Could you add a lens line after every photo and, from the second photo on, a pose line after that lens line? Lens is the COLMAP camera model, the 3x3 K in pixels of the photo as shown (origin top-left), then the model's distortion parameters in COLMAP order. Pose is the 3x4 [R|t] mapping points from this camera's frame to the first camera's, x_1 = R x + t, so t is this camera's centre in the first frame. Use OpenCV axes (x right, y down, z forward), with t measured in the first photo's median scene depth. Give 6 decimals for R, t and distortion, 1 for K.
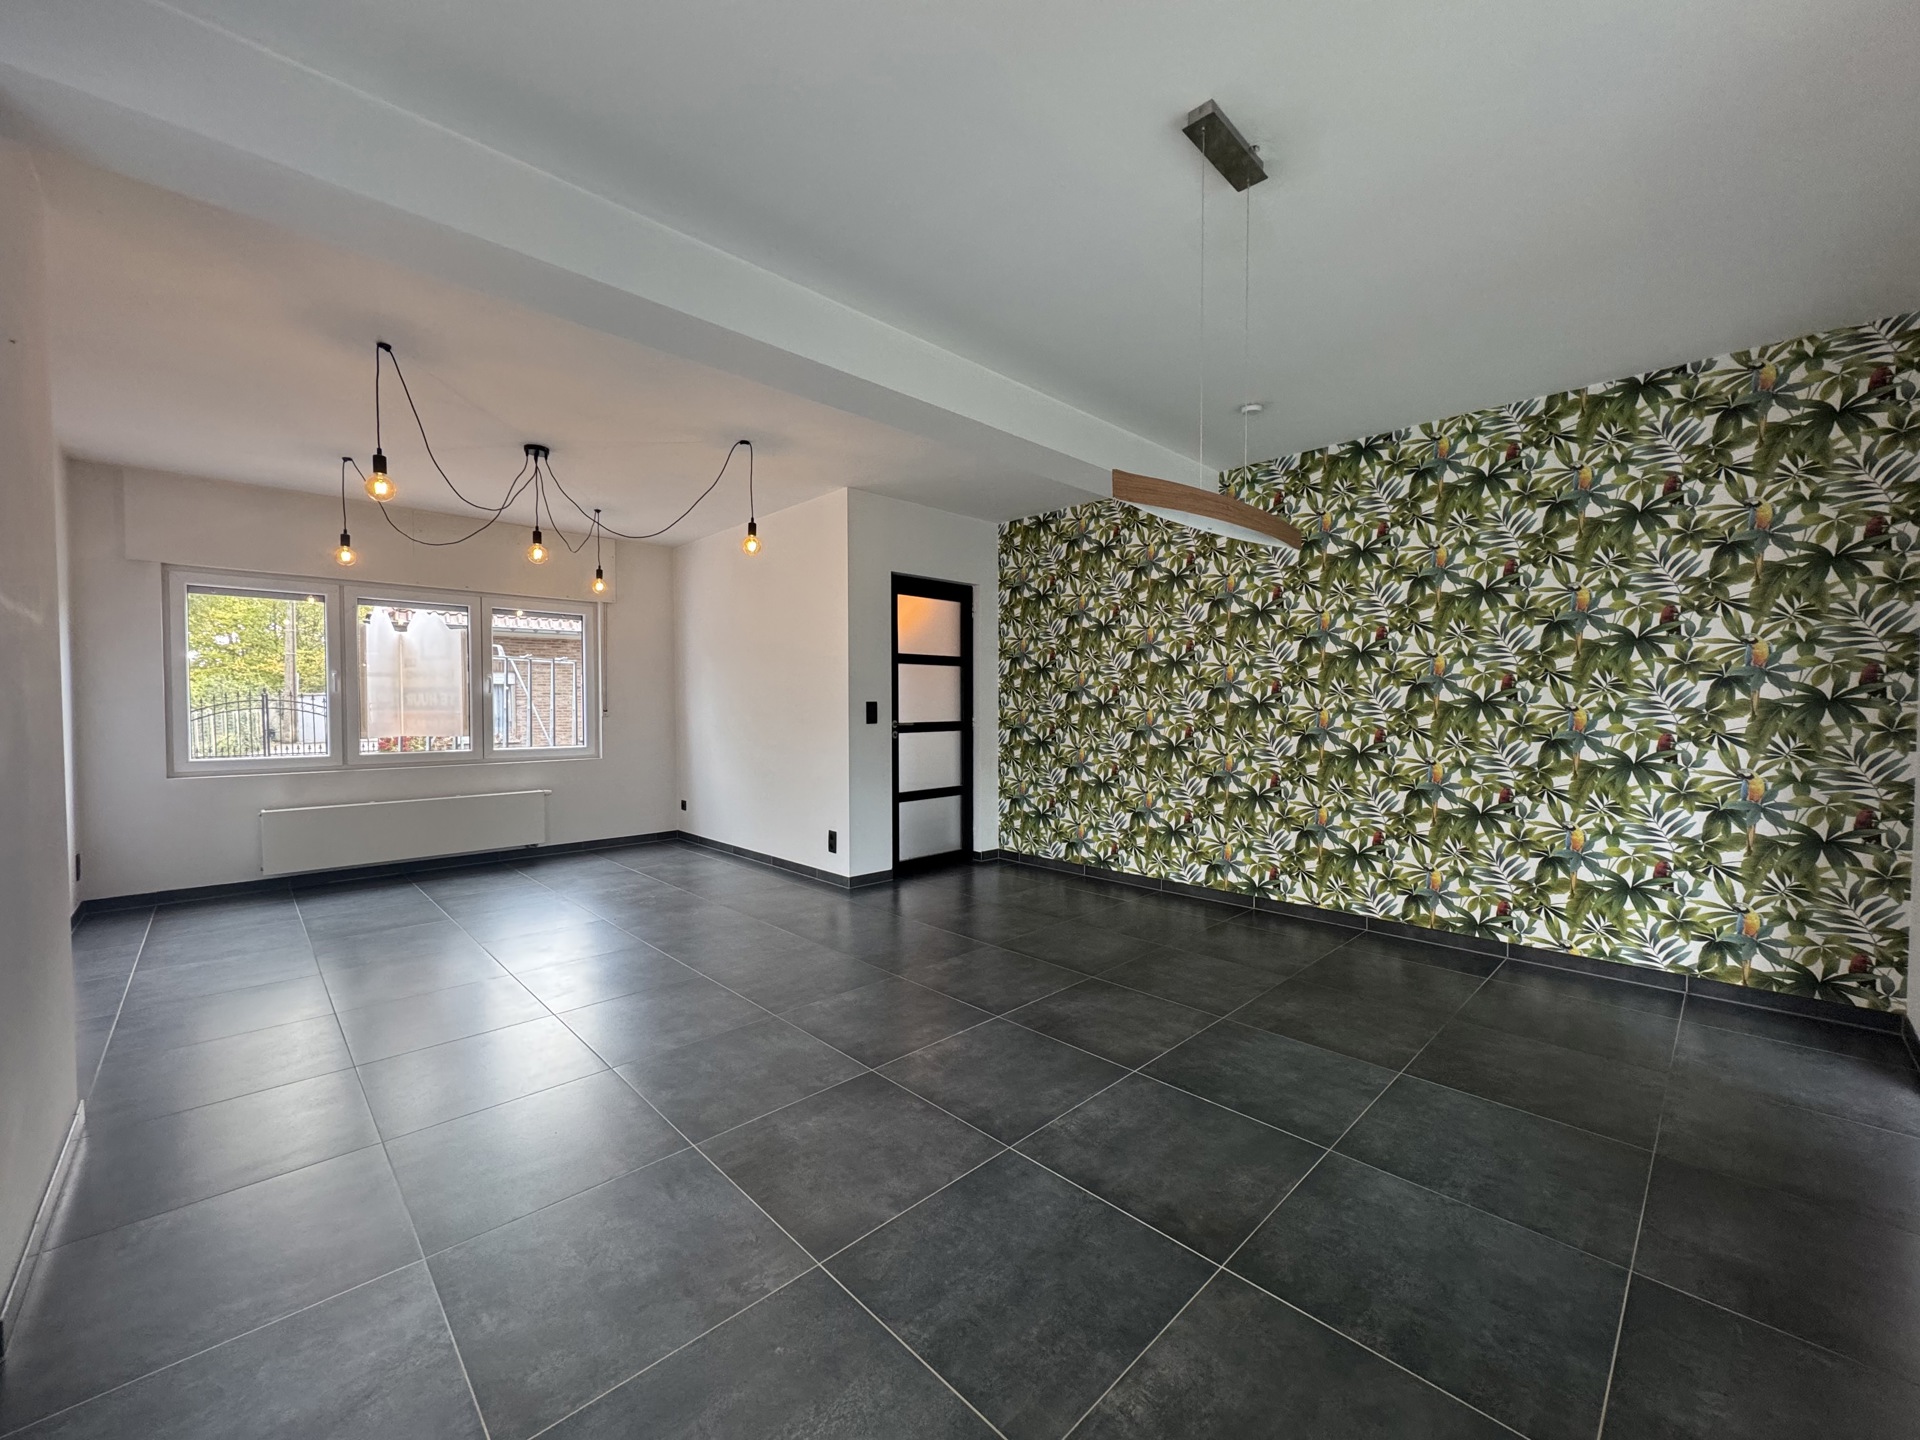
lens RADIAL K [[760.8, 0, 960.1], [0, 760.8, 725.7], [0, 0, 1]] dist [-0.001728, 0.000479]
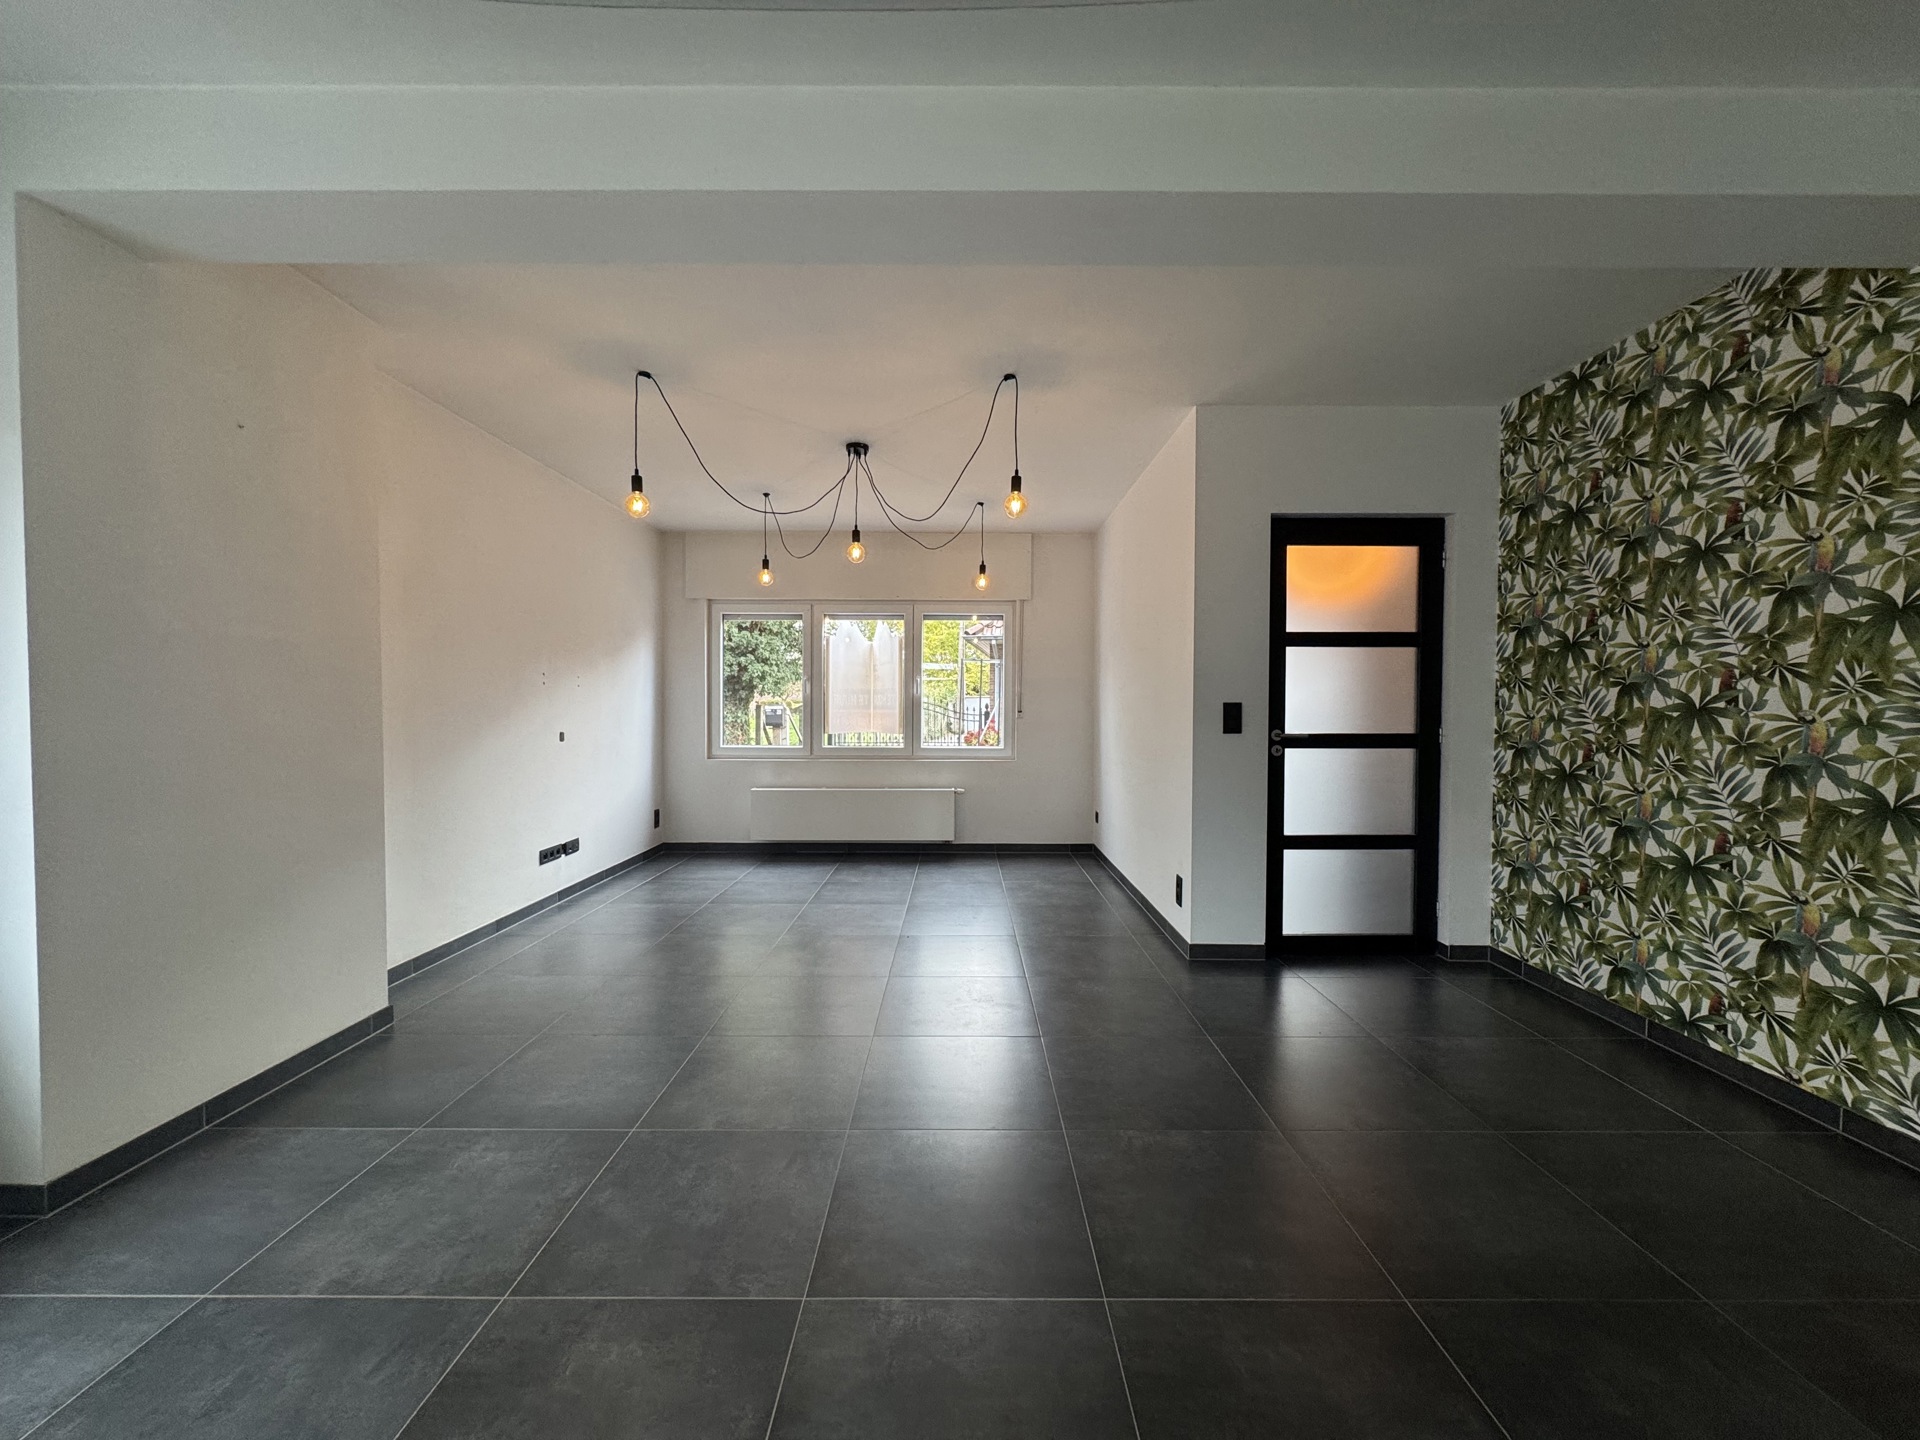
lens RADIAL K [[760.8, 0, 960.1], [0, 760.8, 725.7], [0, 0, 1]] dist [-0.001728, 0.000479]
pose [[0.715526, 0.022339, -0.698229, 0.178651], [-0.023477, 0.999693, 0.007924, -0.008643], [0.698192, 0.010722, 0.715831, 0.290340]]
